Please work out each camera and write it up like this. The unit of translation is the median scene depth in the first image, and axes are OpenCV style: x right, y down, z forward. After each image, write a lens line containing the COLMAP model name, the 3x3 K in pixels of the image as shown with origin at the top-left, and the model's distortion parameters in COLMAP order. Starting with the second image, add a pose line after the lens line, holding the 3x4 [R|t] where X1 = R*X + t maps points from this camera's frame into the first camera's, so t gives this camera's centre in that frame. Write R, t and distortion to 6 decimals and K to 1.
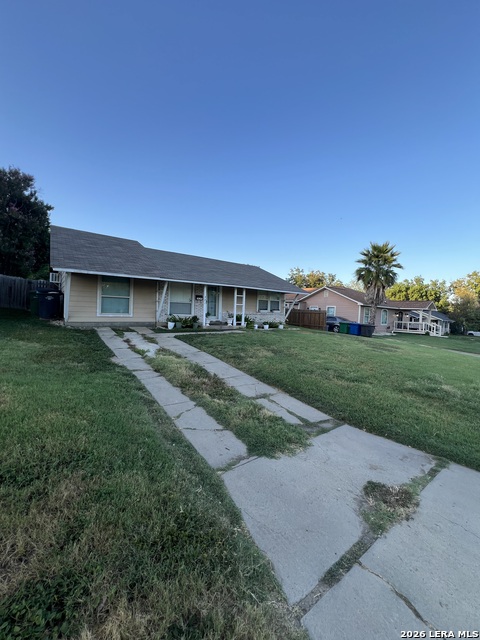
lens RADIAL K [[257.0, 0, 239.1], [0, 257.0, 318.0], [0, 0, 1]] dist [0.002640, 0.000188]
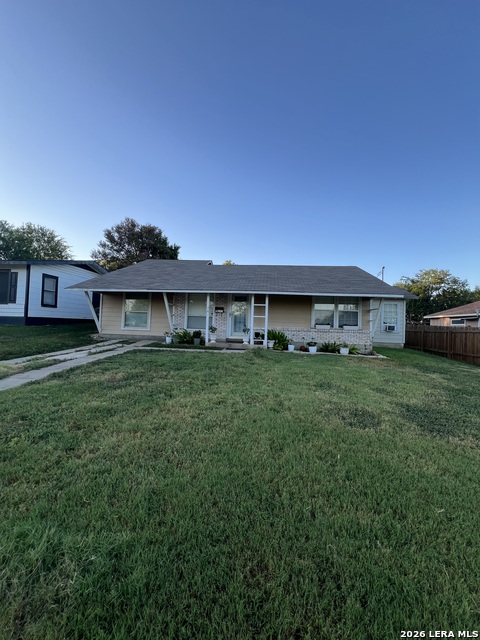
lens RADIAL K [[257.0, 0, 239.9], [0, 257.0, 320.2], [0, 0, 1]] dist [0.002640, 0.000188]
pose [[0.728148, -0.025309, -0.684952, 0.474495], [-0.032657, 0.996902, -0.071552, 0.013953], [0.684642, 0.074469, 0.725066, 0.425742]]
